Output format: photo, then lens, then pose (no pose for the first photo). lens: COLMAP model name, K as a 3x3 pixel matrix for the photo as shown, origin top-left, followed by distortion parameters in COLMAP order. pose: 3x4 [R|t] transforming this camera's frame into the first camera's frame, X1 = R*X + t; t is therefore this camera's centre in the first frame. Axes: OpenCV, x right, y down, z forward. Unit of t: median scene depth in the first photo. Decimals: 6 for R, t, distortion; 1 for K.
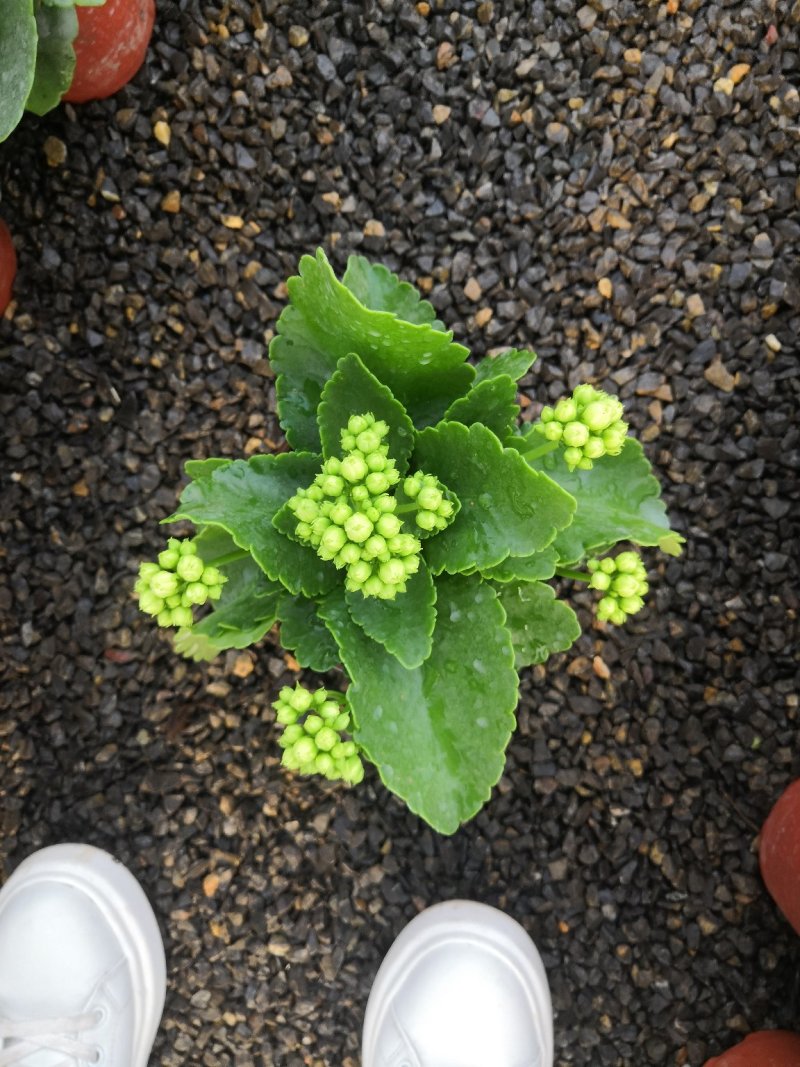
lens RADIAL K [[848.6, 0, 396.4], [0, 848.6, 544.6], [0, 0, 1]] dist [-0.030815, 0.081531]
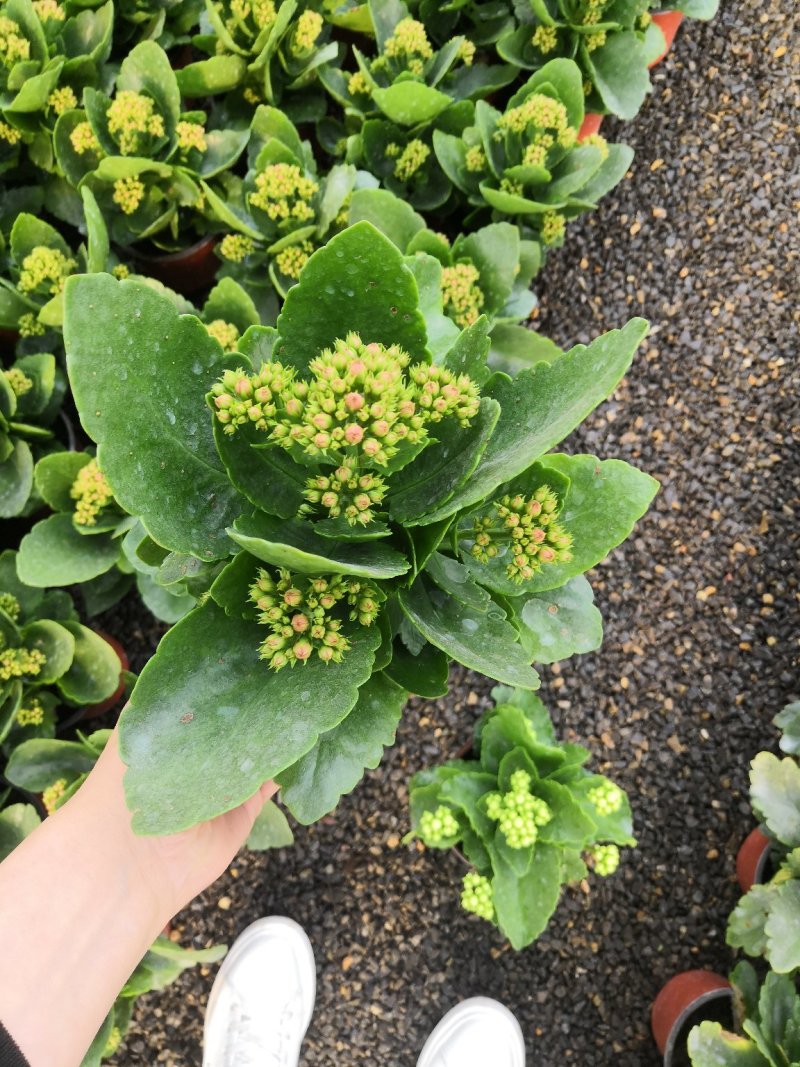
lens RADIAL K [[881.4, 0, 399.5], [0, 881.4, 555.2], [0, 0, 1]] dist [-0.006419, 0.115369]
pose [[0.974905, 0.222575, 0.004428, -0.320362], [-0.219577, 0.964669, -0.145600, -0.181110], [-0.036678, 0.140974, 0.989334, -0.987366]]
